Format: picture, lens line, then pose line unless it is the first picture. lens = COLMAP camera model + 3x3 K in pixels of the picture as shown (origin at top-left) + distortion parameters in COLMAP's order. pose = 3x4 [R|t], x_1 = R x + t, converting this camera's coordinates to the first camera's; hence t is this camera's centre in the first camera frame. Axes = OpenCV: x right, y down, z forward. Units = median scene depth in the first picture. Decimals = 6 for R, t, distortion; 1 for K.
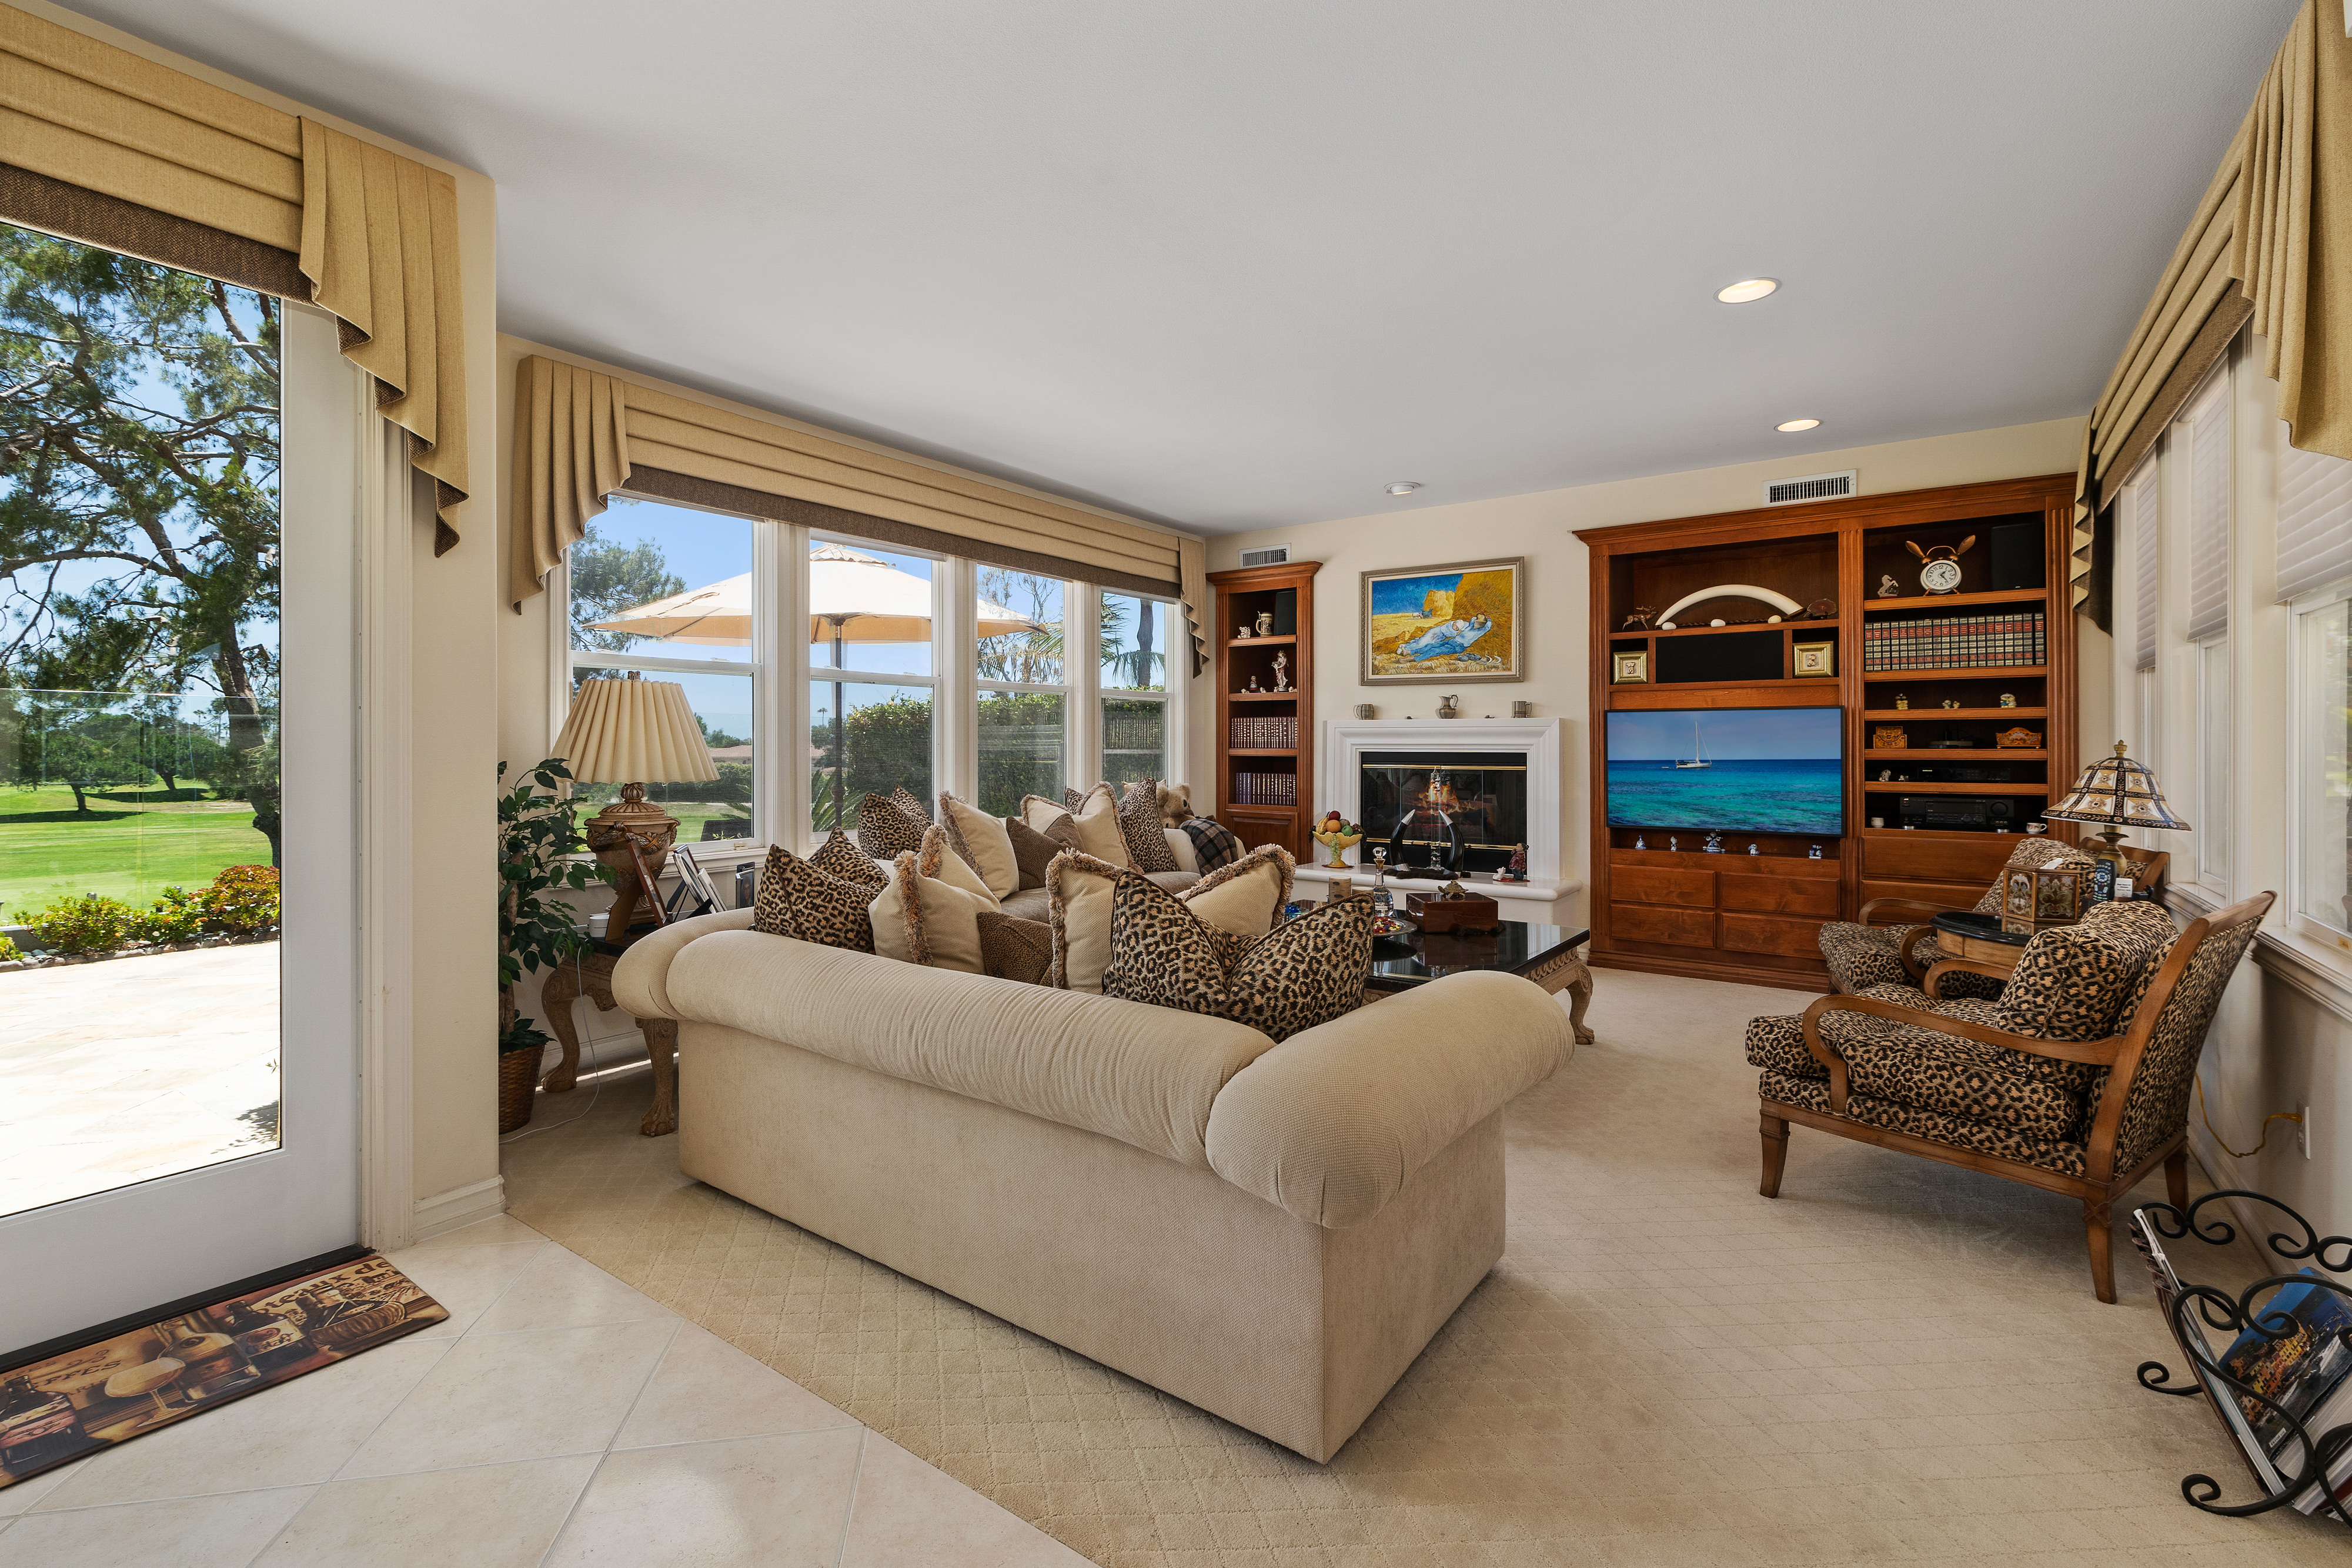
lens RADIAL K [[1028.2, 0, 1181.4], [0, 1028.2, 742.0], [0, 0, 1]] dist [0.007642, 0.000124]
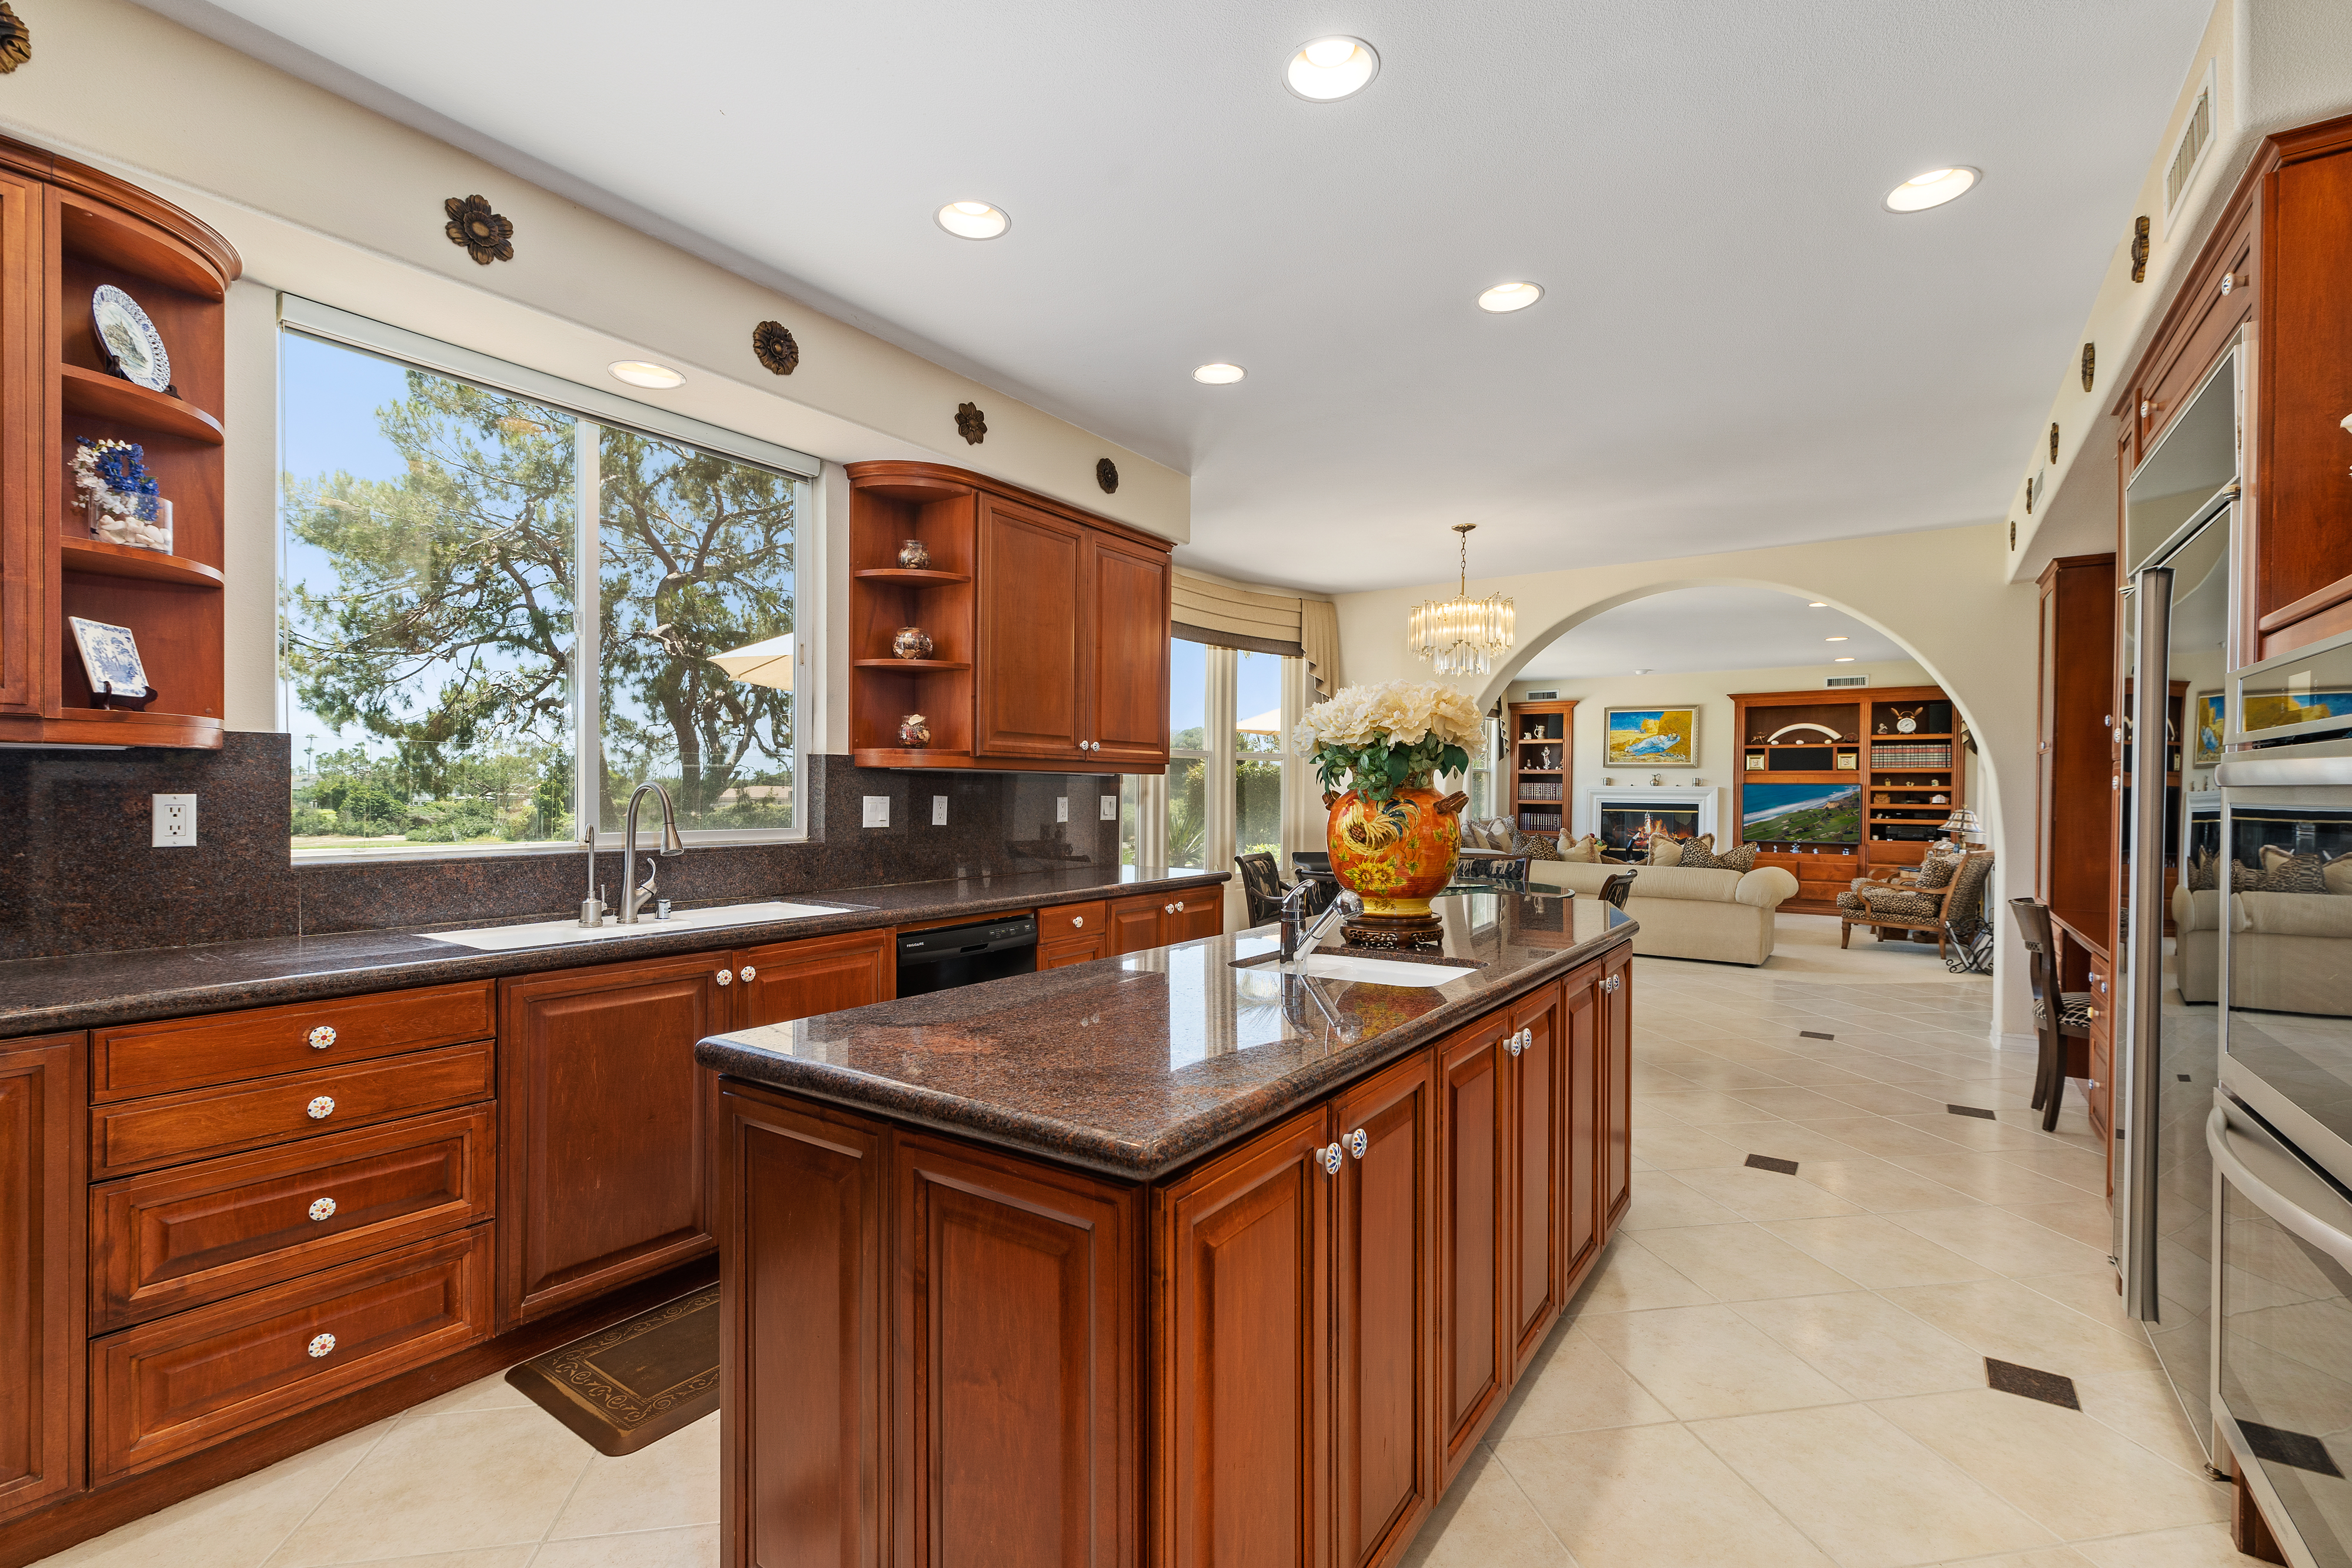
lens RADIAL K [[1028.2, 0, 1171.8], [0, 1028.2, 801.1], [0, 0, 1]] dist [0.007642, 0.000124]
pose [[0.999927, 0.008572, 0.008478, -0.734284], [-0.008693, 0.999859, 0.014351, -0.015309], [-0.008354, -0.014424, 0.999861, -1.029953]]
